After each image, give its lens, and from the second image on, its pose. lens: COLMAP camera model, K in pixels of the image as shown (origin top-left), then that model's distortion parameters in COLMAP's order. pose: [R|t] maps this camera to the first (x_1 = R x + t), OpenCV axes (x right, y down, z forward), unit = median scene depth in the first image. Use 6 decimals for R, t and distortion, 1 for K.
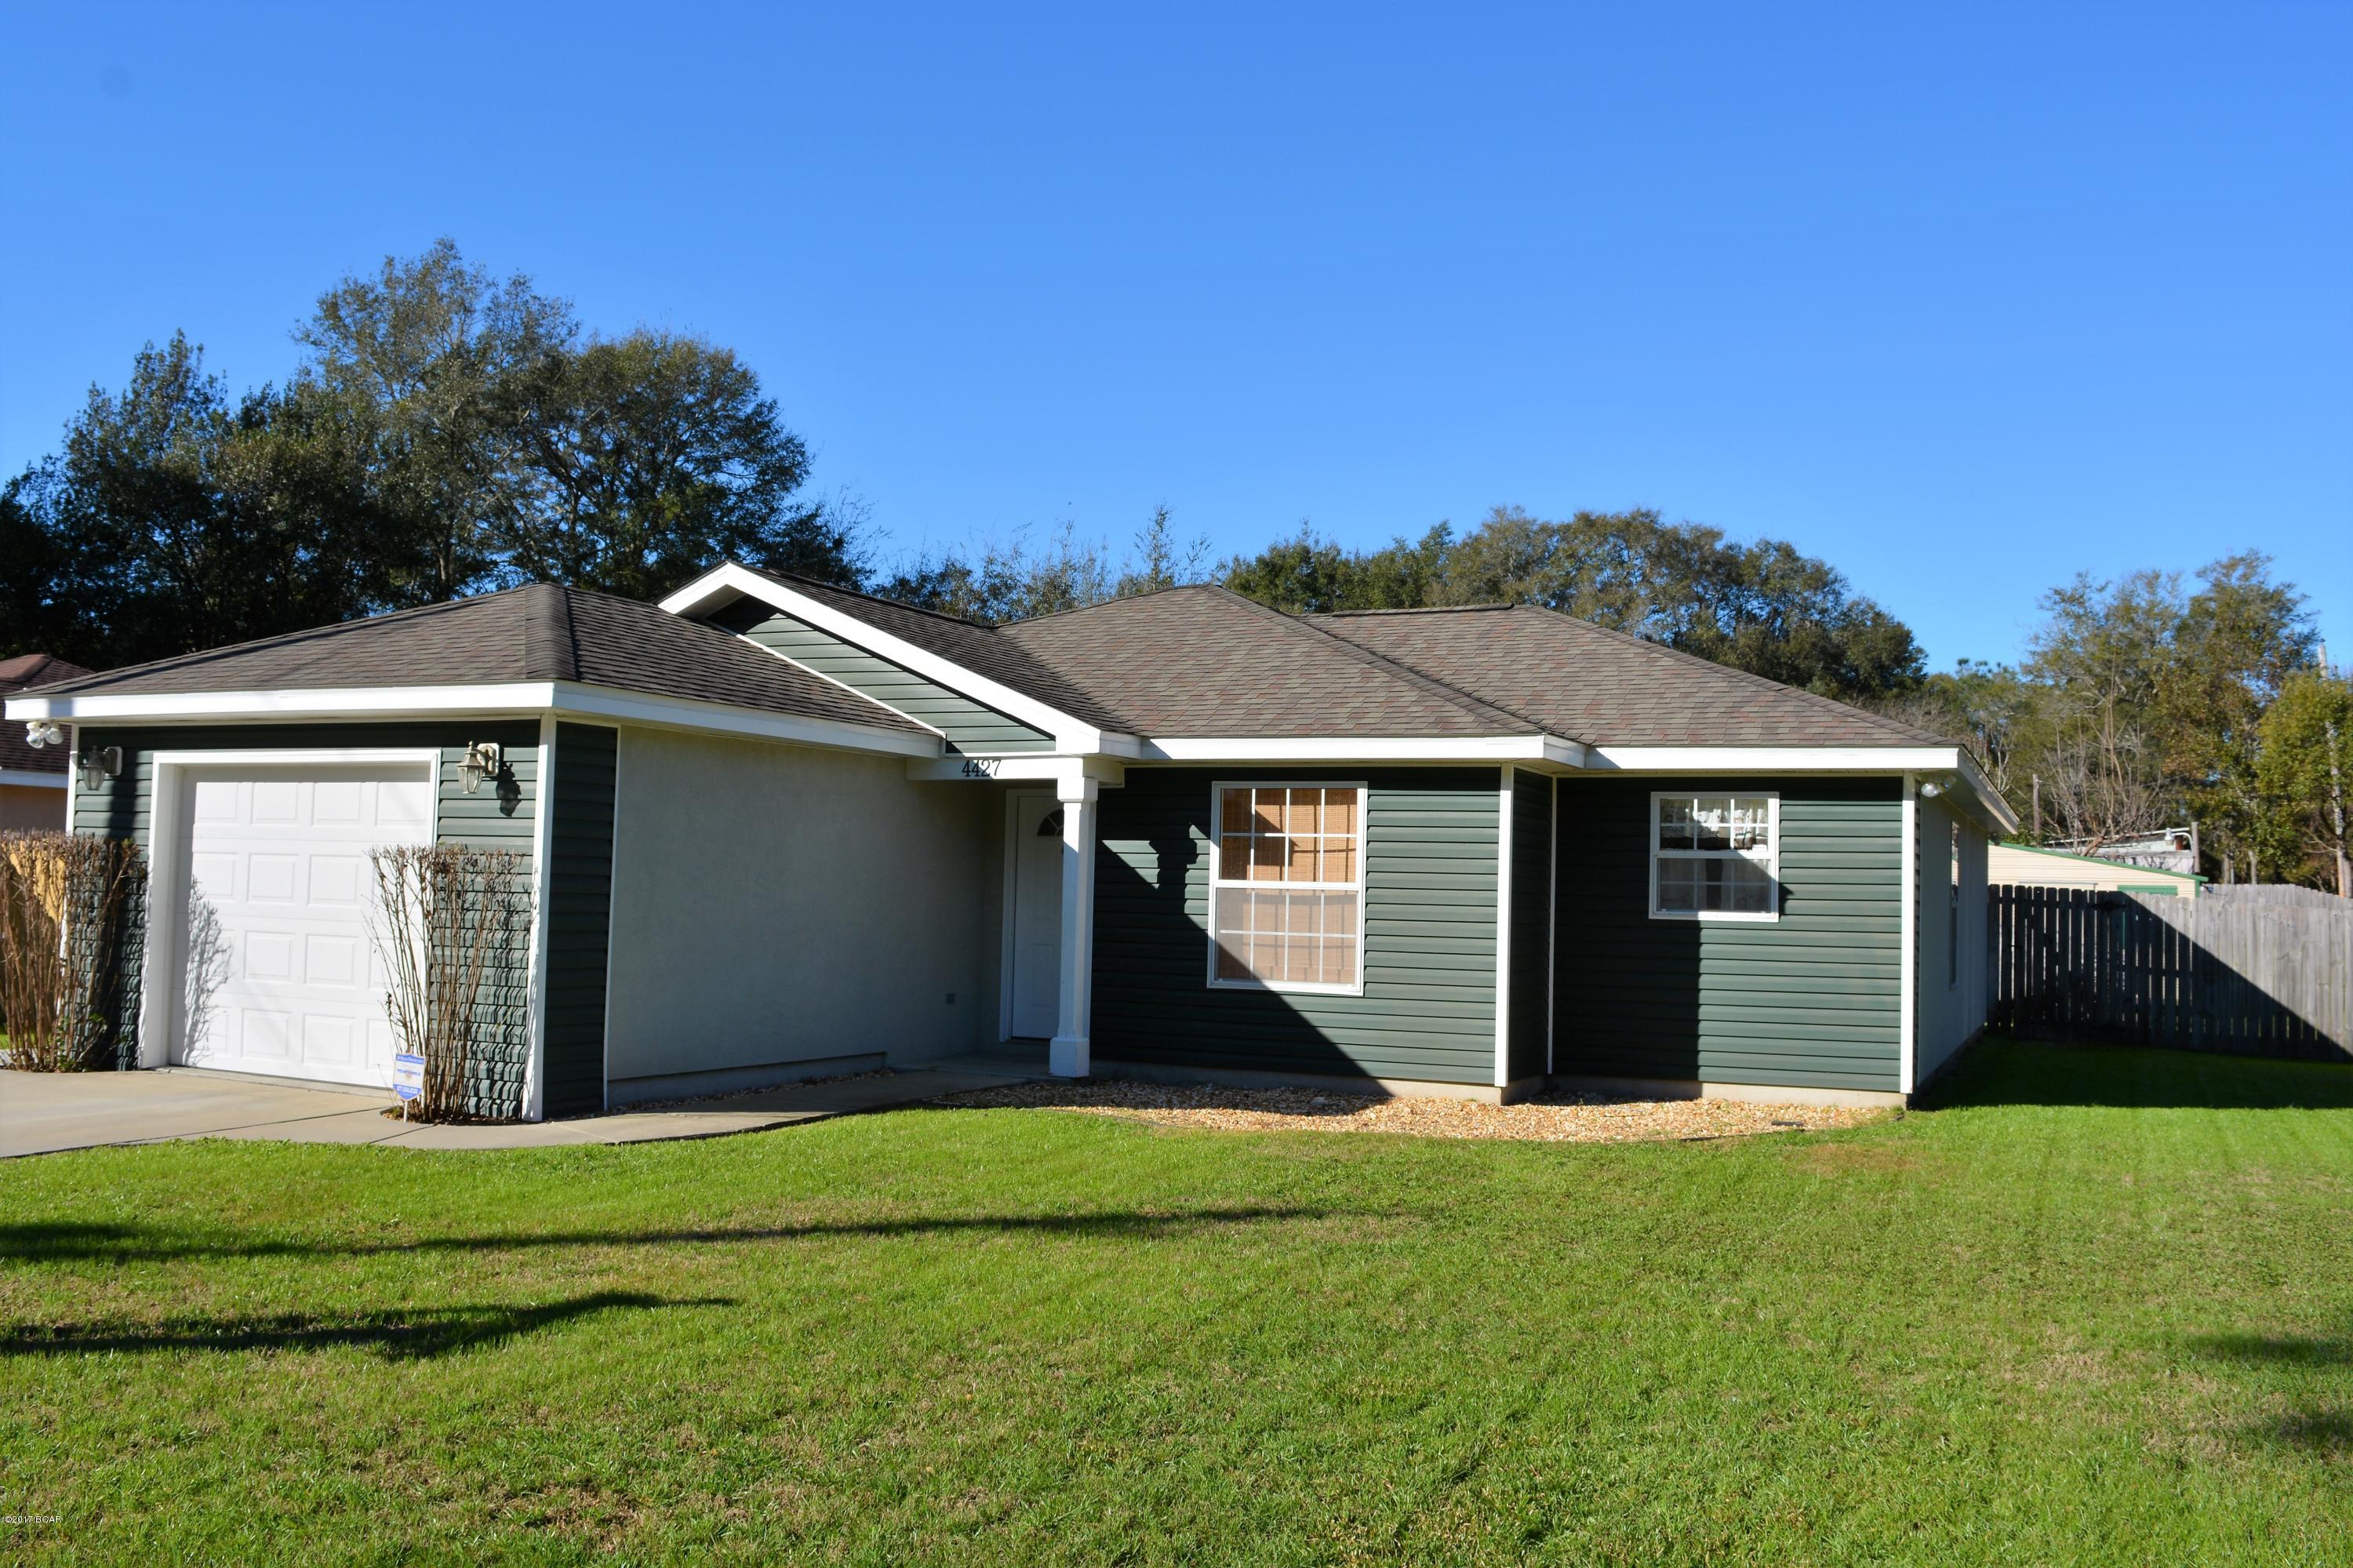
lens RADIAL K [[1840.0, 0, 1185.1], [0, 1840.0, 777.7], [0, 0, 1]] dist [-0.098236, 0.025161]
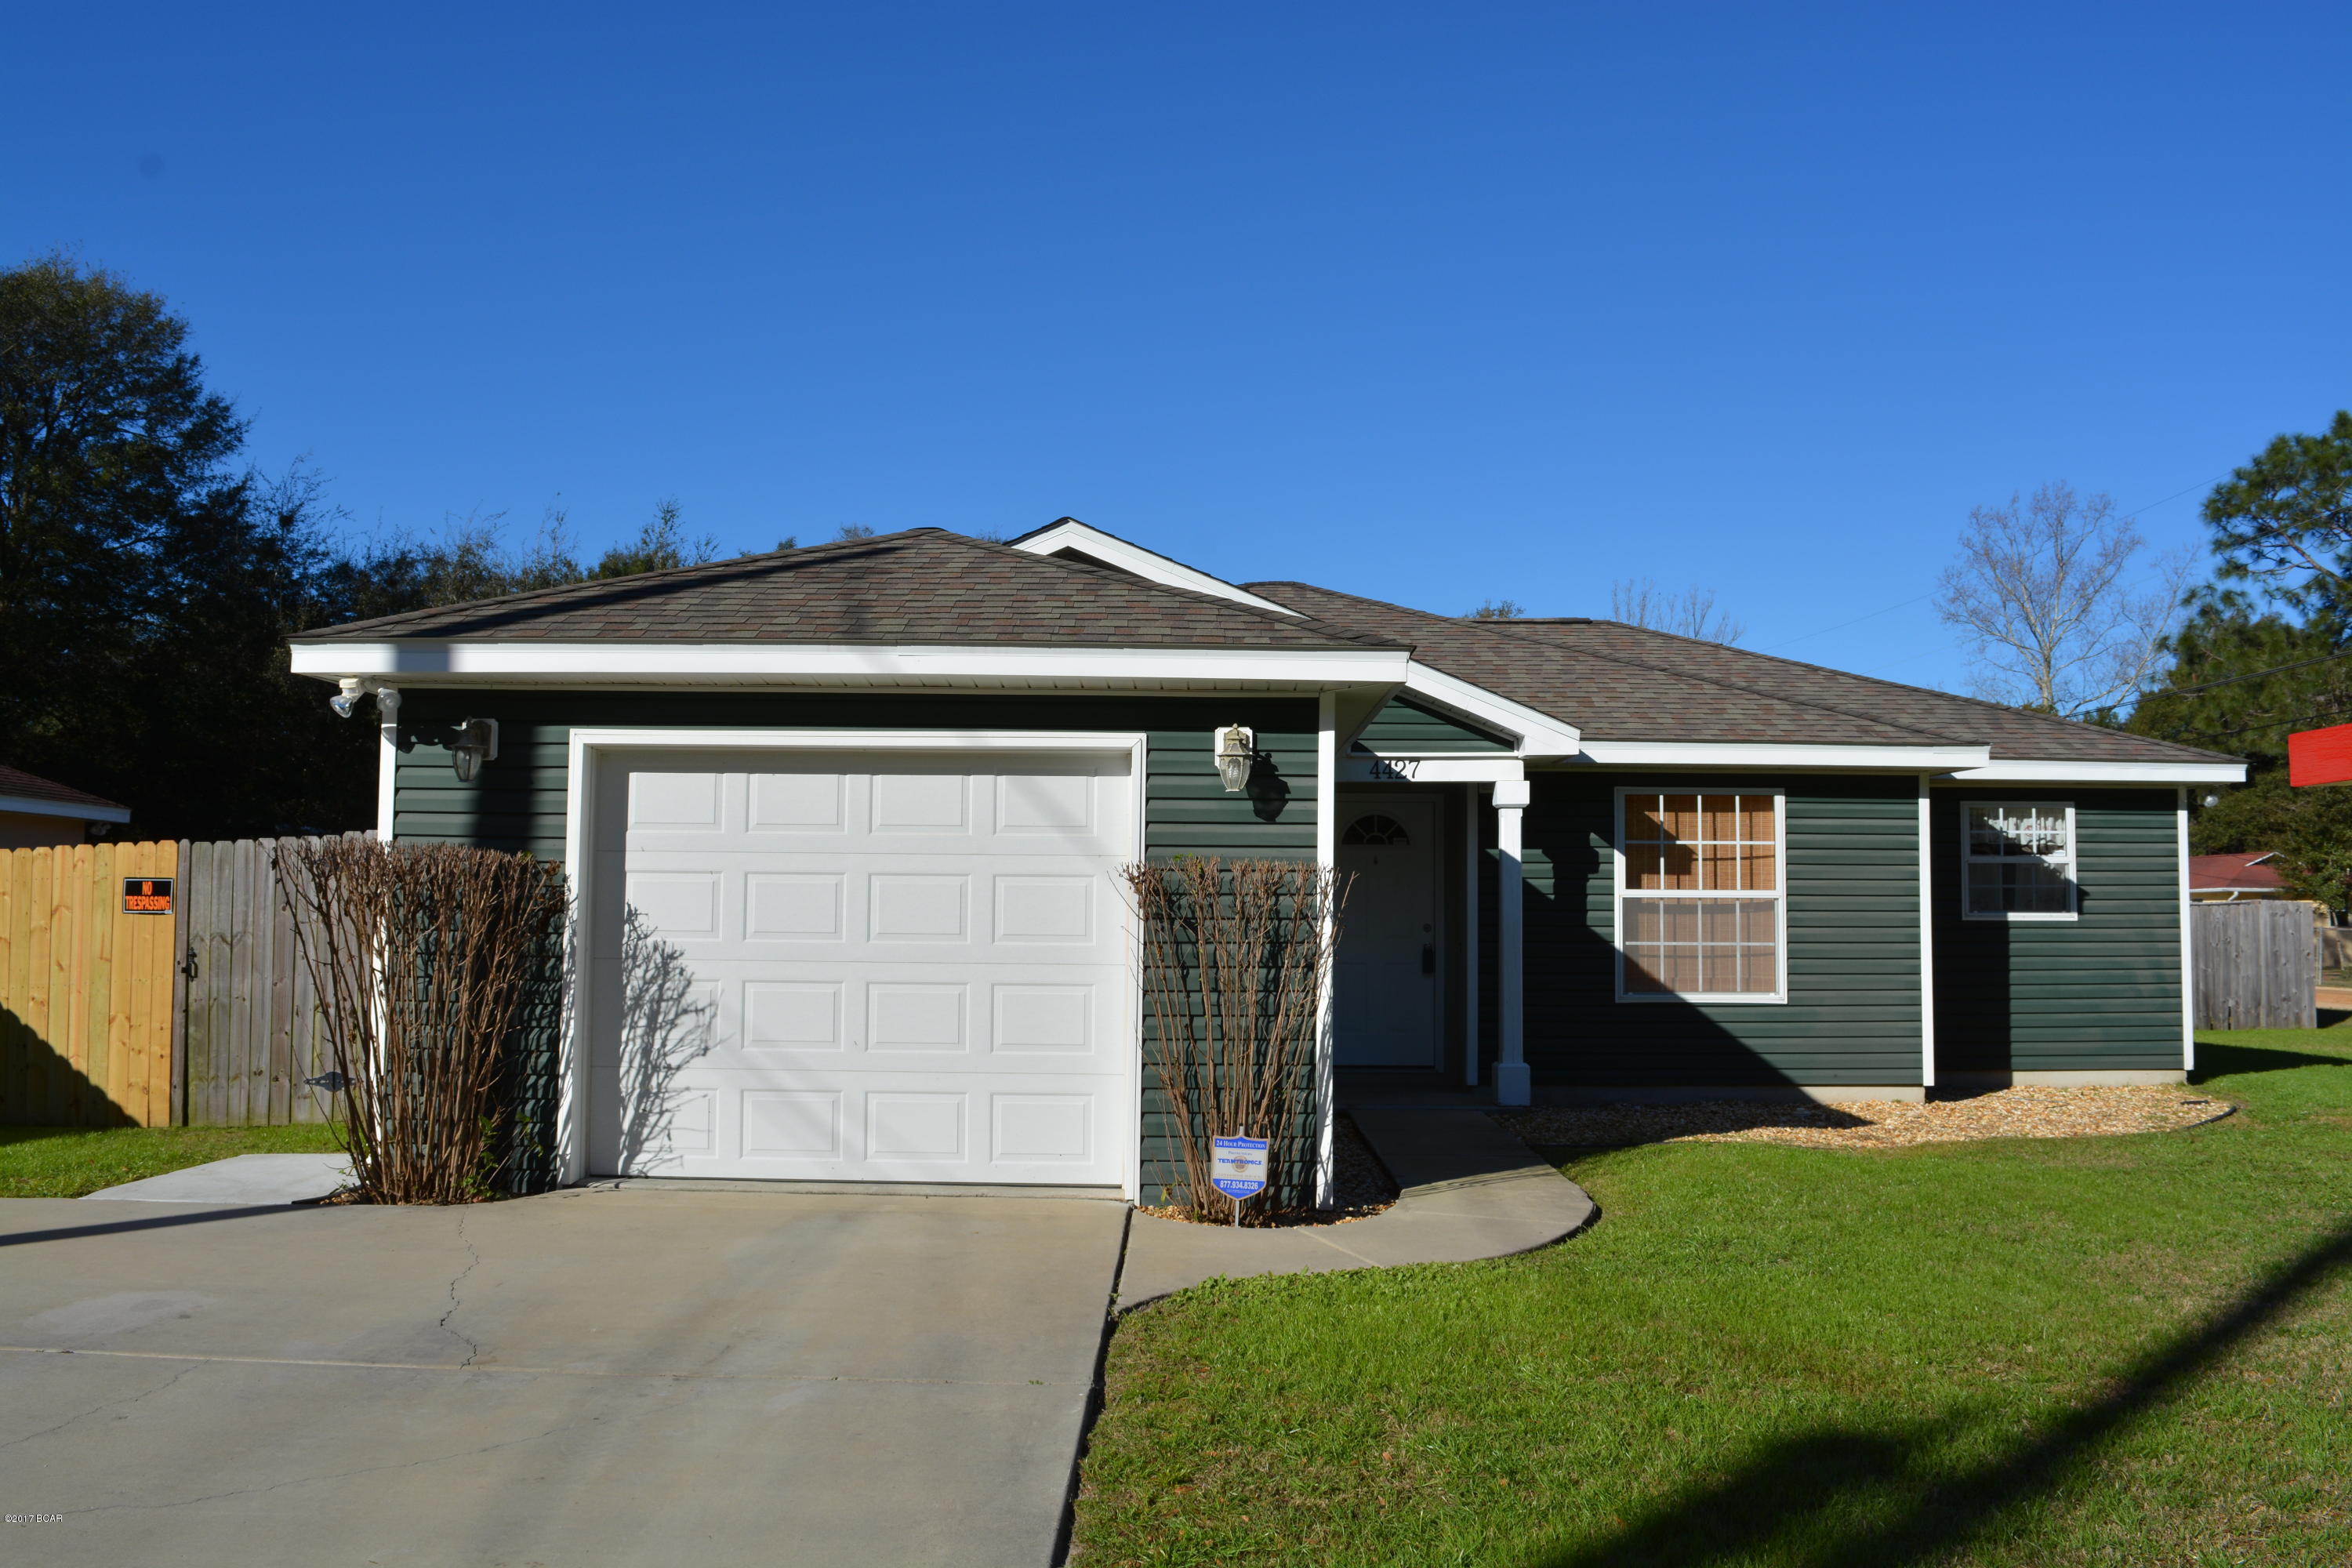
lens RADIAL K [[1749.1, 0, 1176.0], [0, 1749.1, 784.0], [0, 0, 1]] dist [-0.079505, 0.005842]
pose [[0.918695, 0.011719, 0.394795, -0.578117], [-0.010425, 0.999931, -0.005422, 0.008123], [-0.394831, 0.000865, 0.918753, 0.267219]]
